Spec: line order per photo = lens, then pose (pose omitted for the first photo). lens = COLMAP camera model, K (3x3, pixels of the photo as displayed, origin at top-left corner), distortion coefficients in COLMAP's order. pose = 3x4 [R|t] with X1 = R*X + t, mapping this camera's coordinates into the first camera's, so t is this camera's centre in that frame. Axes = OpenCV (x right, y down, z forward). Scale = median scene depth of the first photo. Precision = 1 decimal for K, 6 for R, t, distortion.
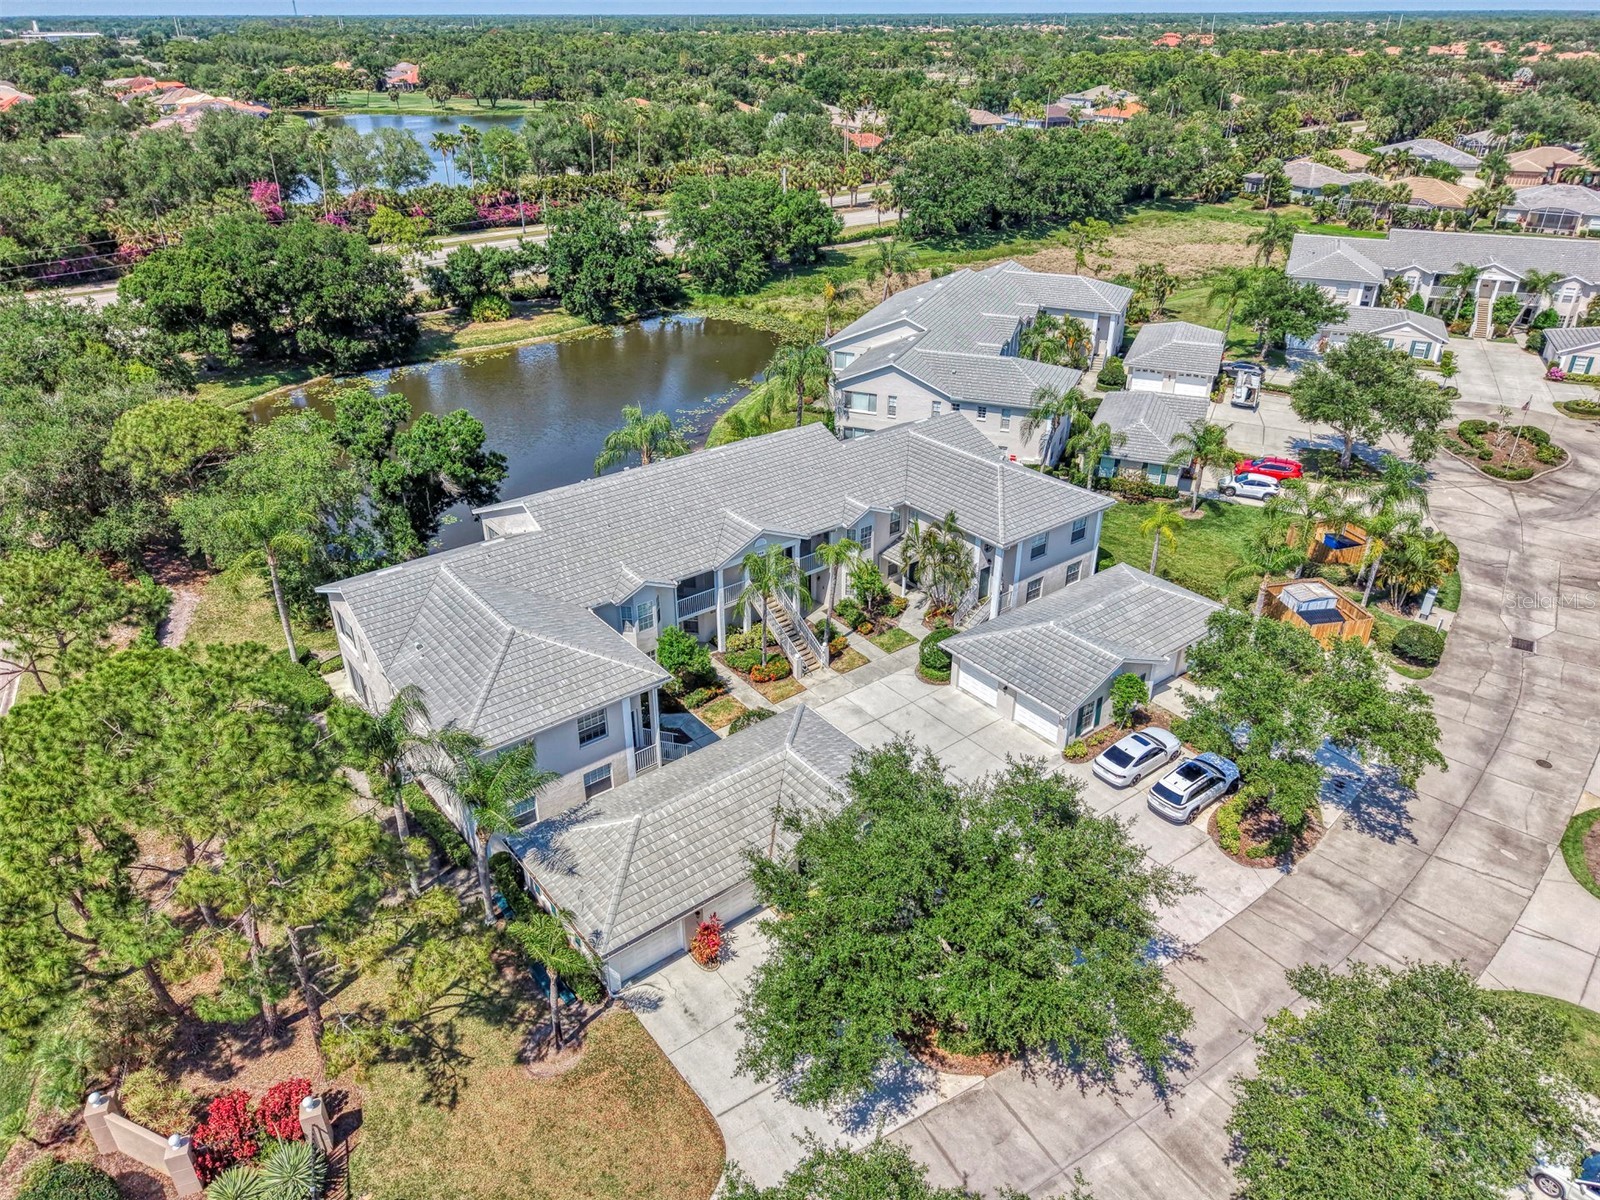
lens RADIAL K [[1074.9, 0, 798.5], [0, 1074.9, 593.2], [0, 0, 1]] dist [0.021046, -0.023315]
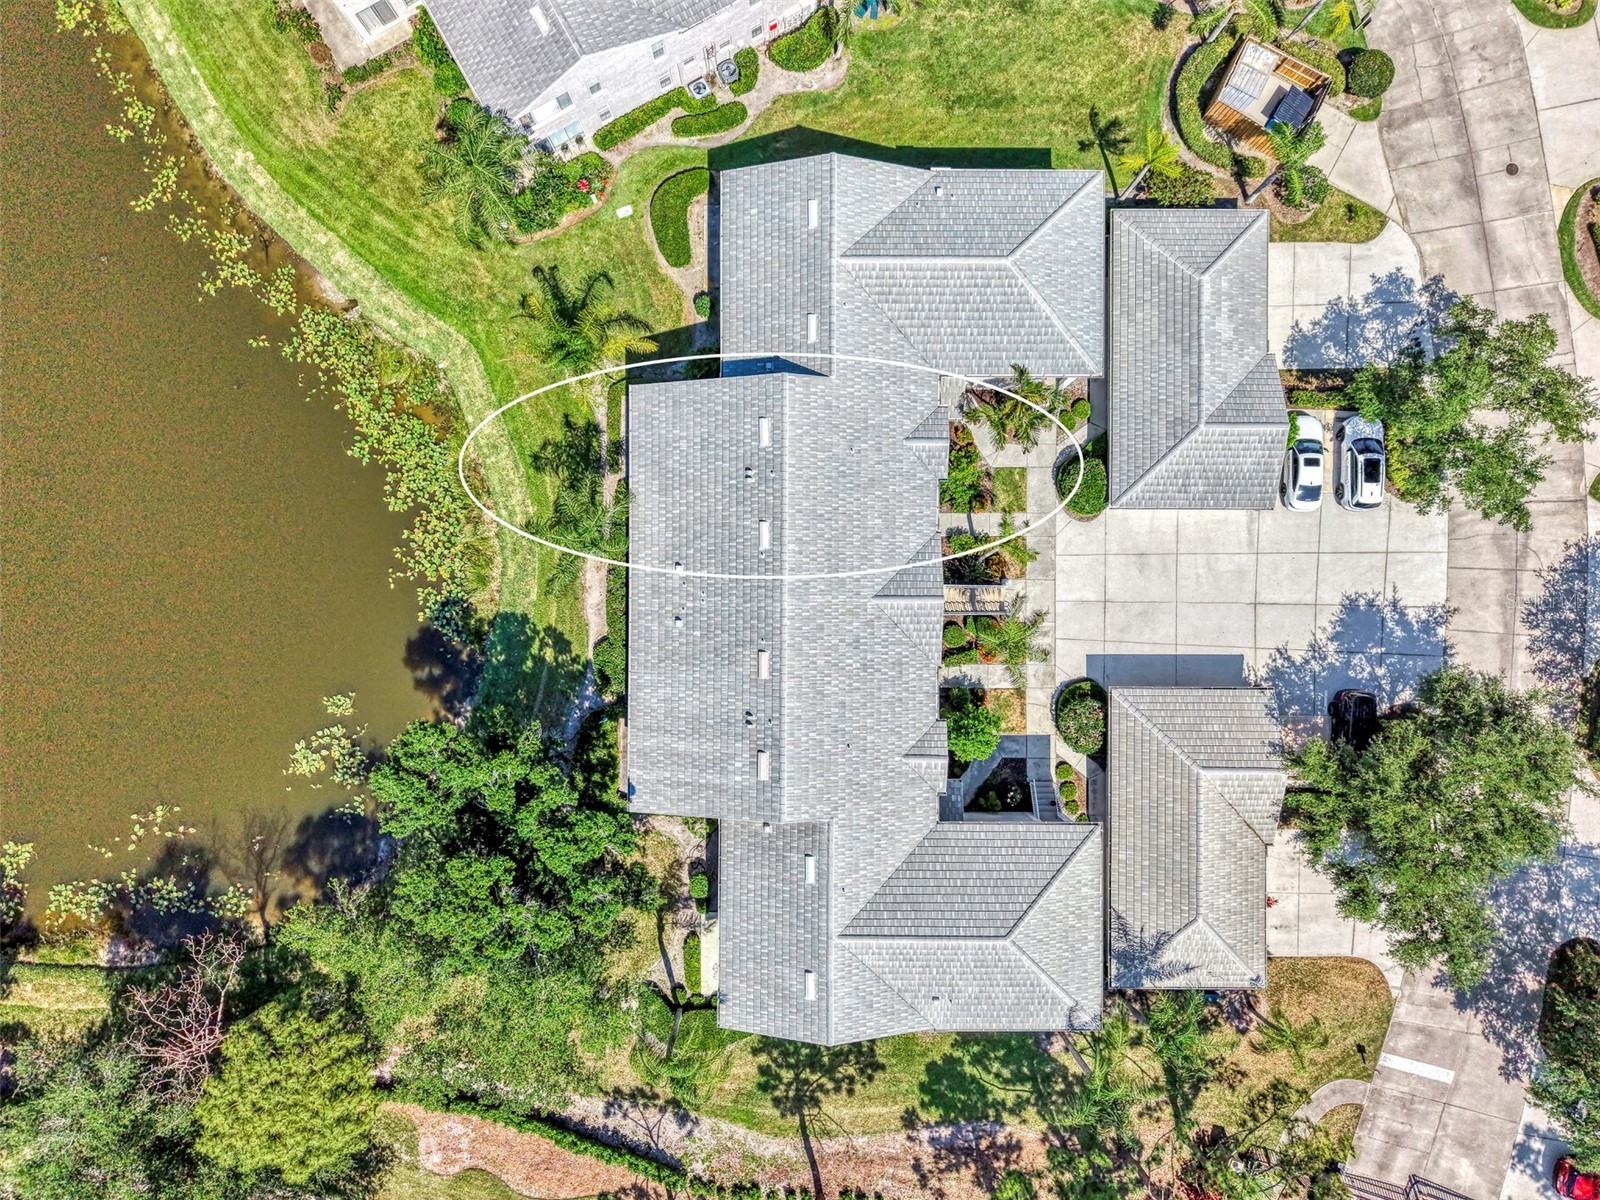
lens RADIAL K [[1074.9, 0, 803.3], [0, 1074.9, 596.2], [0, 0, 1]] dist [0.021046, -0.023315]
pose [[0.619458, -0.785022, 0.003573, -0.047075], [0.367334, 0.293878, 0.882440, -0.394170], [-0.693785, -0.545323, 0.470411, 0.301934]]
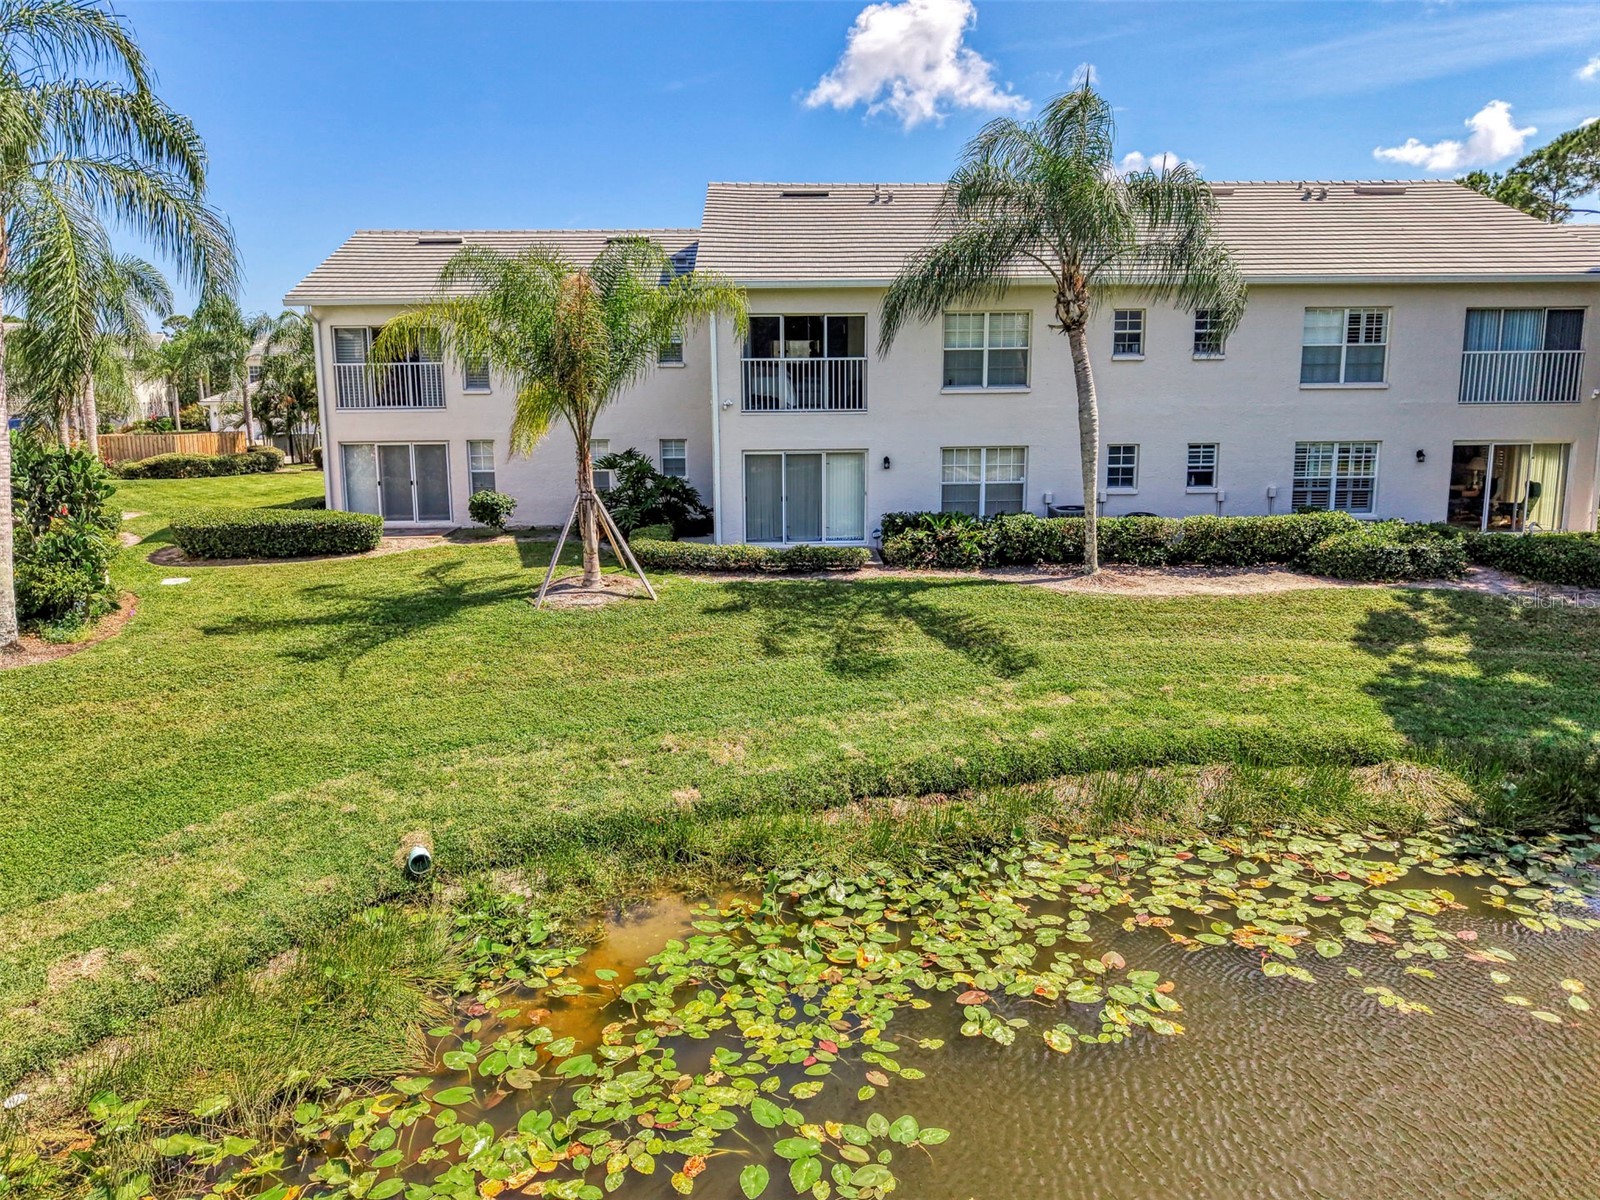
lens RADIAL K [[1074.9, 0, 799.0], [0, 1074.9, 593.3], [0, 0, 1]] dist [0.021046, -0.023315]
pose [[-0.801978, -0.105232, 0.588012, -0.146677], [0.293671, 0.787735, 0.541508, -0.133966], [-0.520181, 0.606960, -0.600842, 0.708072]]
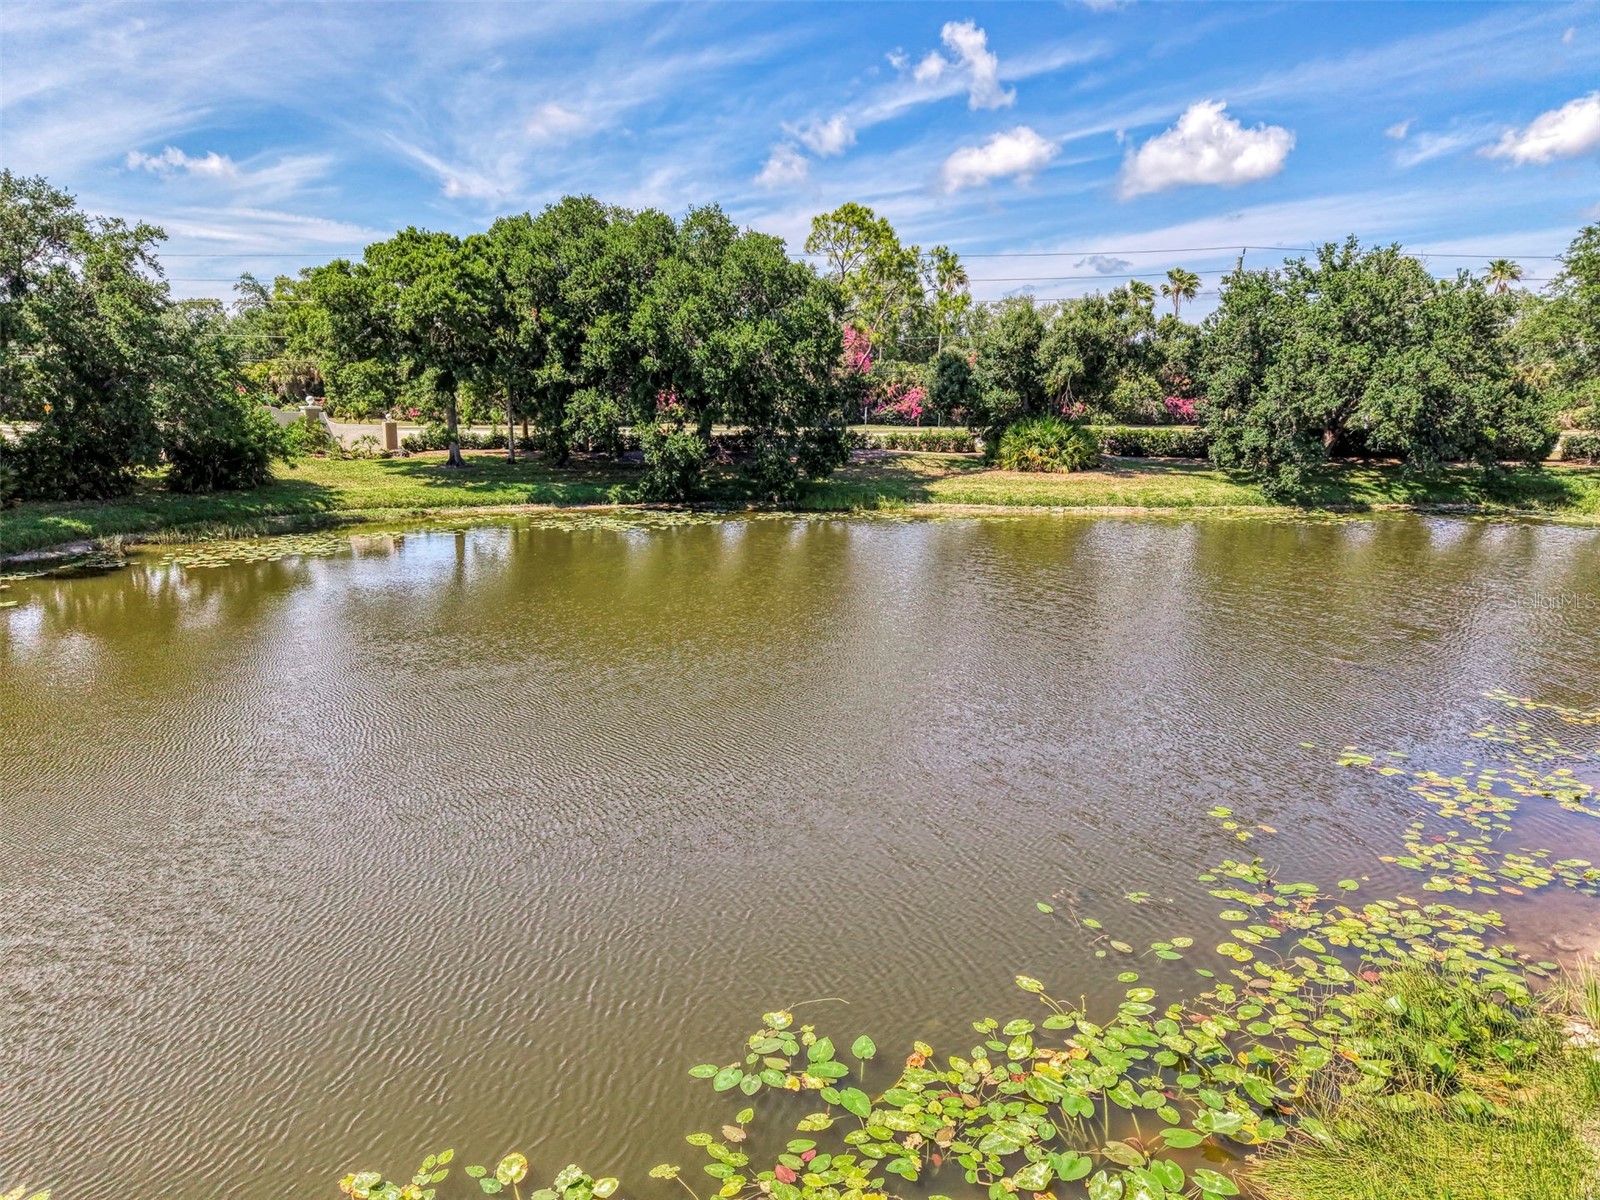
lens RADIAL K [[1074.9, 0, 801.2], [0, 1074.9, 610.6], [0, 0, 1]] dist [0.021046, -0.023315]
pose [[0.767014, 0.137109, -0.626811, -0.070743], [-0.310384, 0.934281, -0.175444, -0.087912], [0.561562, 0.329120, 0.759163, 0.621406]]
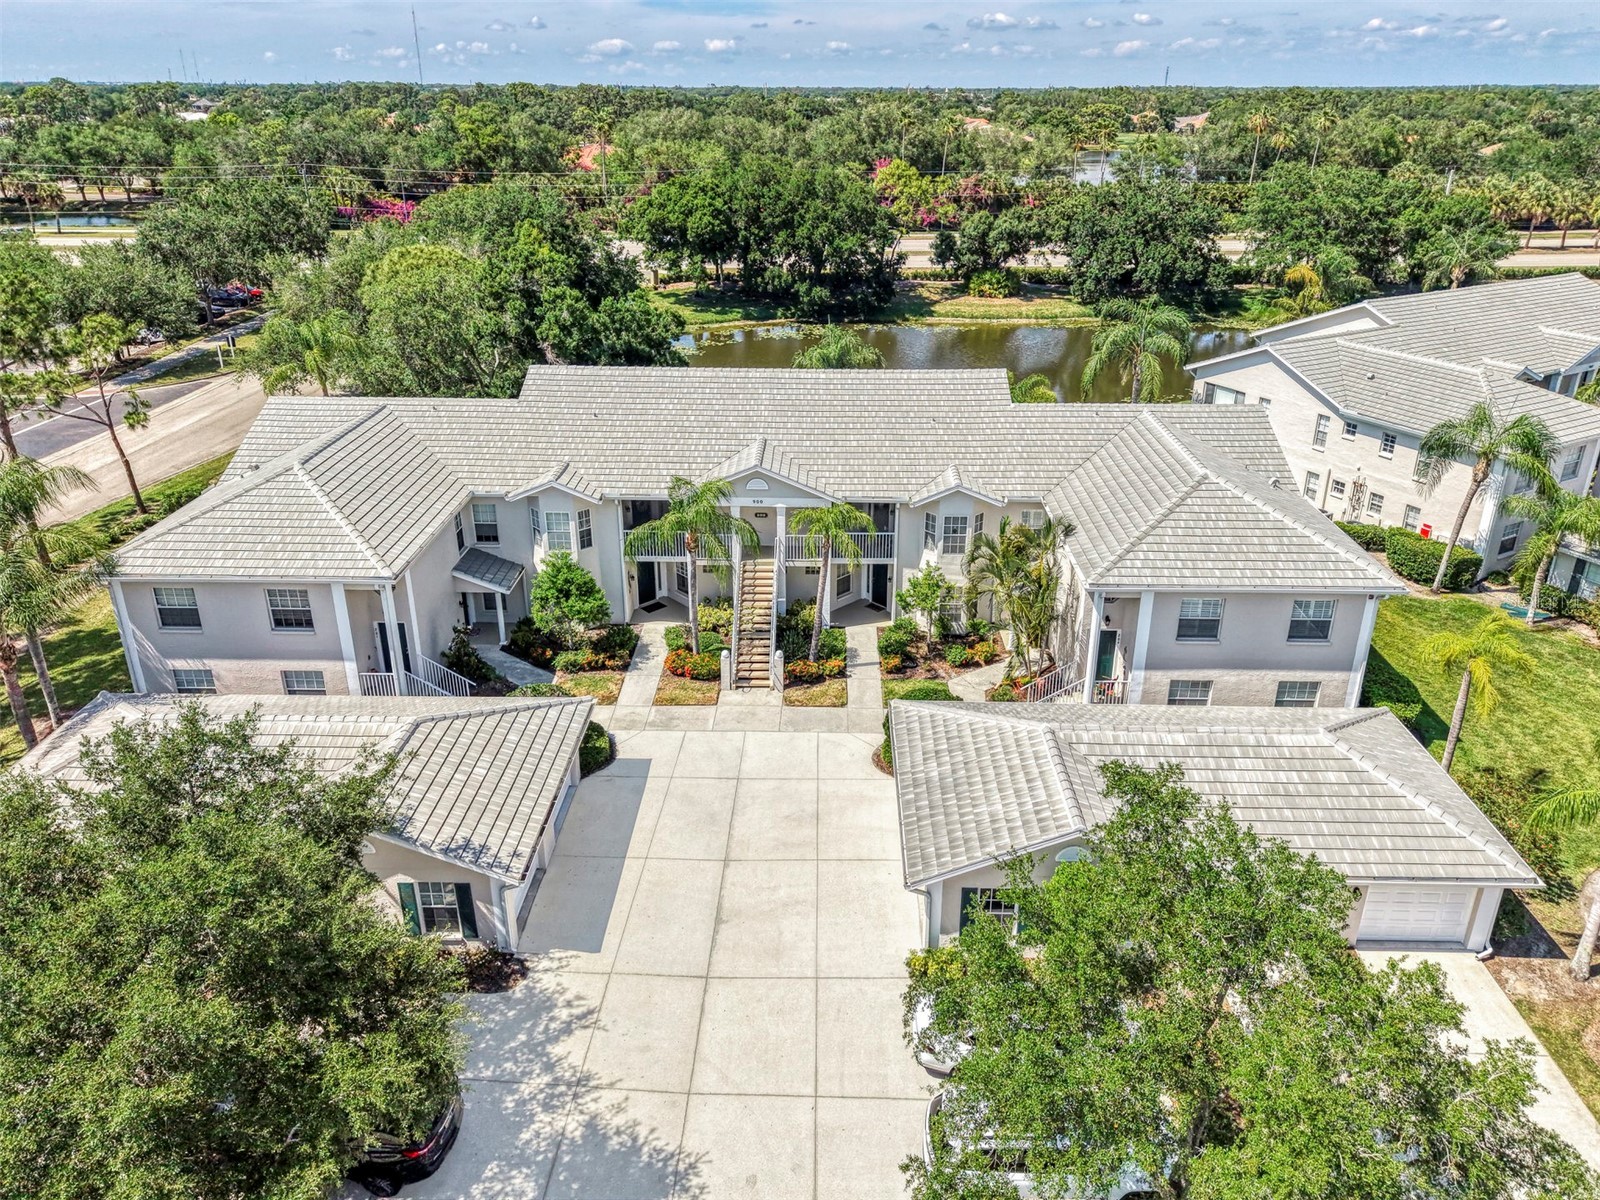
lens RADIAL K [[1074.9, 0, 818.6], [0, 1074.9, 589.3], [0, 0, 1]] dist [0.021046, -0.023315]
pose [[0.777869, 0.268345, -0.568252, 0.184066], [-0.300720, 0.952941, 0.038356, -0.010425], [0.551803, 0.141049, 0.821960, 0.213155]]
